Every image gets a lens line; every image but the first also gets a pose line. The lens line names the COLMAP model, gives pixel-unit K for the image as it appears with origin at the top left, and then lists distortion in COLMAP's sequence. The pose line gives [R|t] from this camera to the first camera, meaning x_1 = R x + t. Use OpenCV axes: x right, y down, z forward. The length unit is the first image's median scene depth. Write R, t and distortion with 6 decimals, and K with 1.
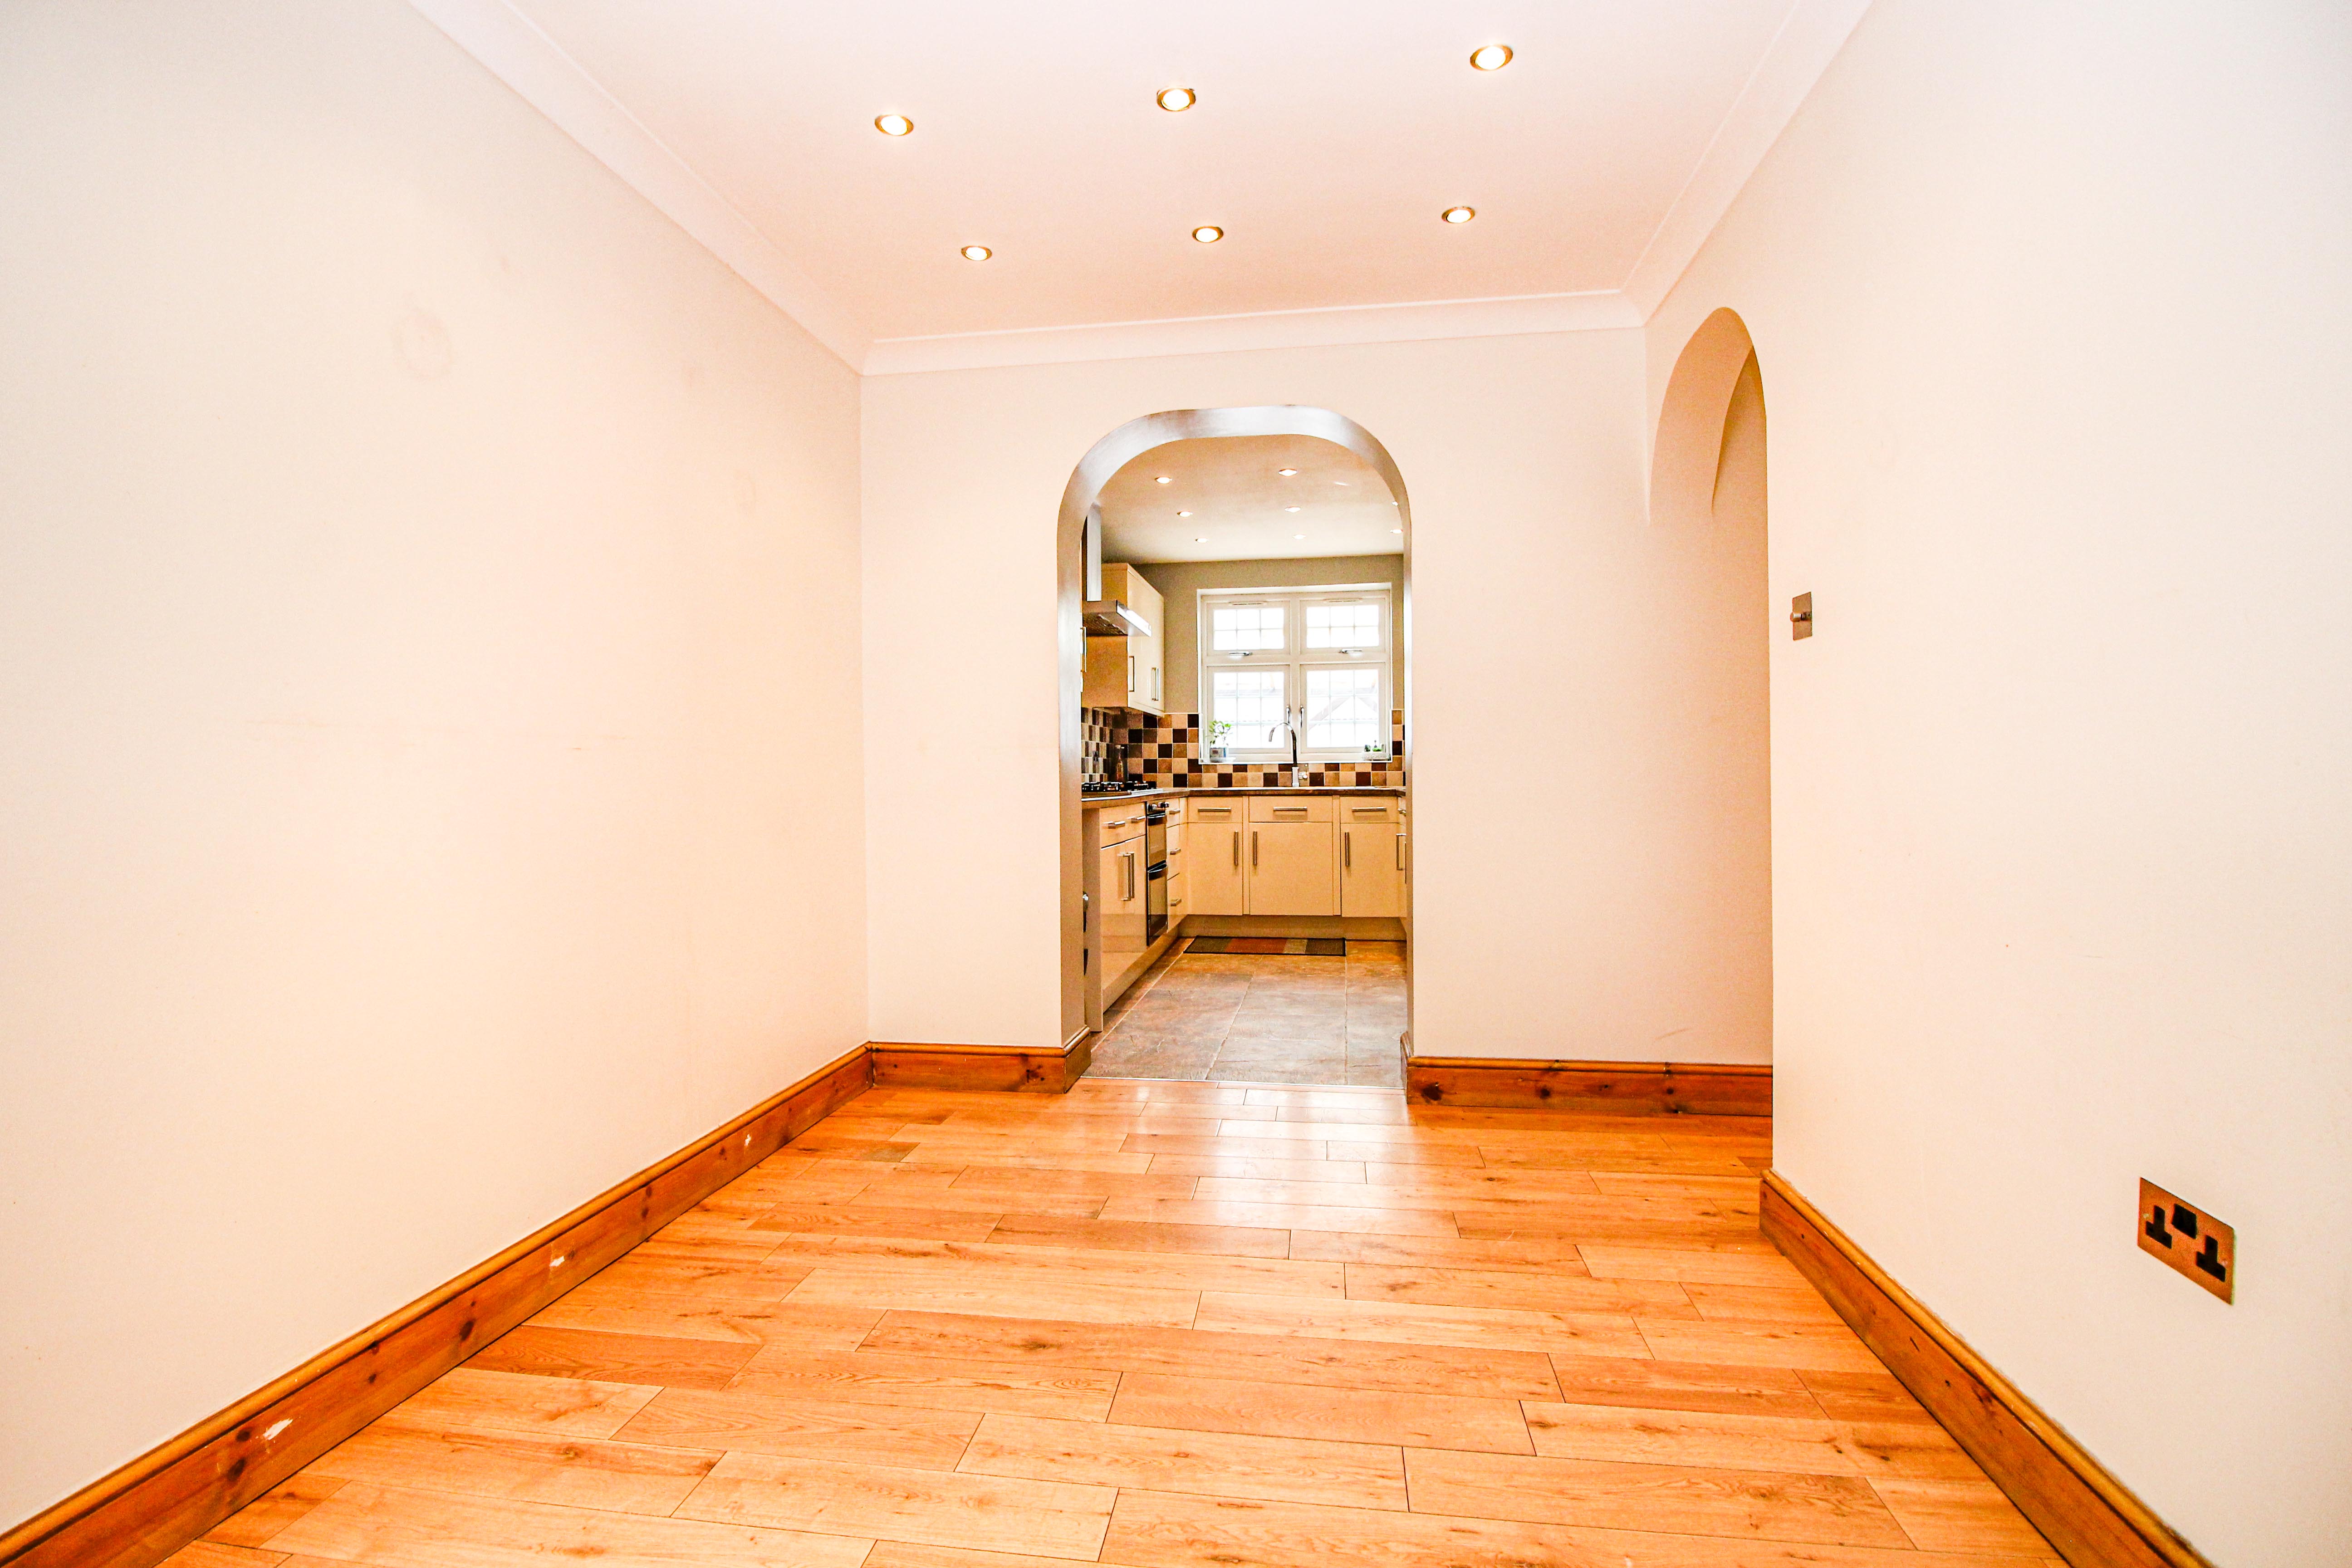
lens RADIAL K [[1102.0, 0, 1175.6], [0, 1102.0, 781.5], [0, 0, 1]] dist [-0.013011, -0.000270]
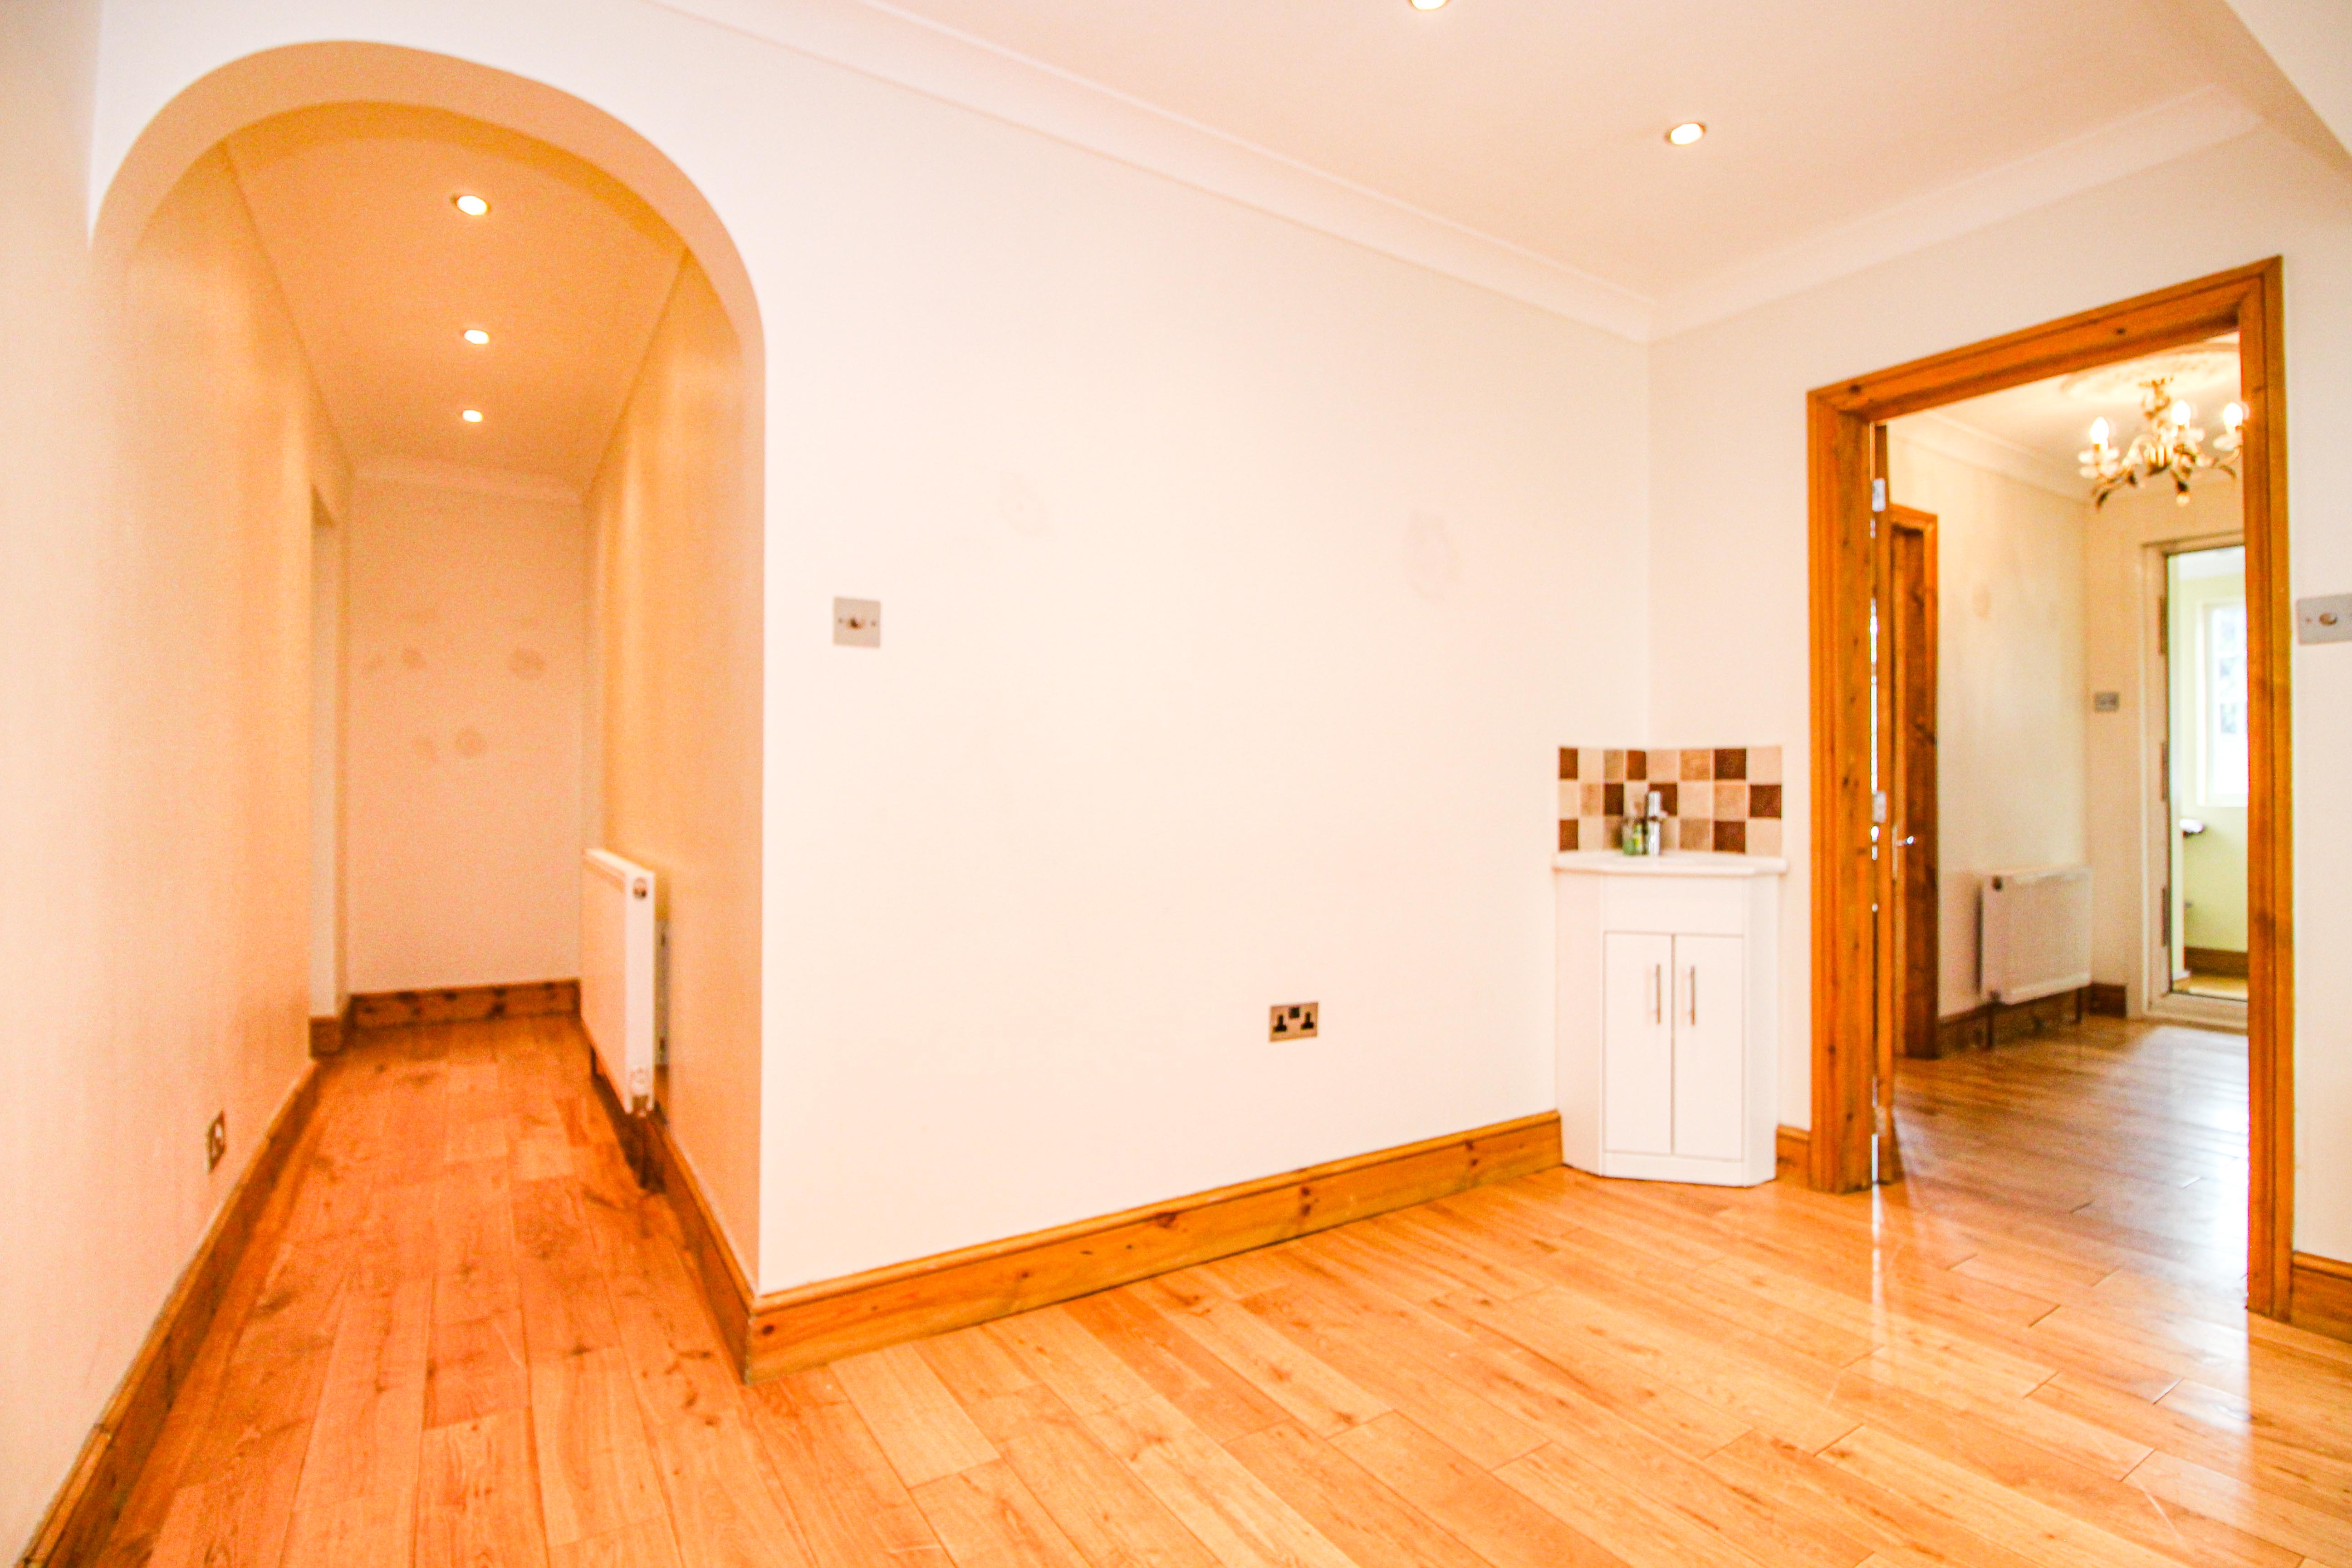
lens RADIAL K [[1102.0, 0, 1160.8], [0, 1102.0, 752.1], [0, 0, 1]] dist [-0.013011, -0.000270]
pose [[-0.643829, 0.031567, 0.764518, -0.387394], [0.007665, 0.999365, -0.034809, -0.014123], [-0.765131, -0.016552, -0.643662, 1.898978]]
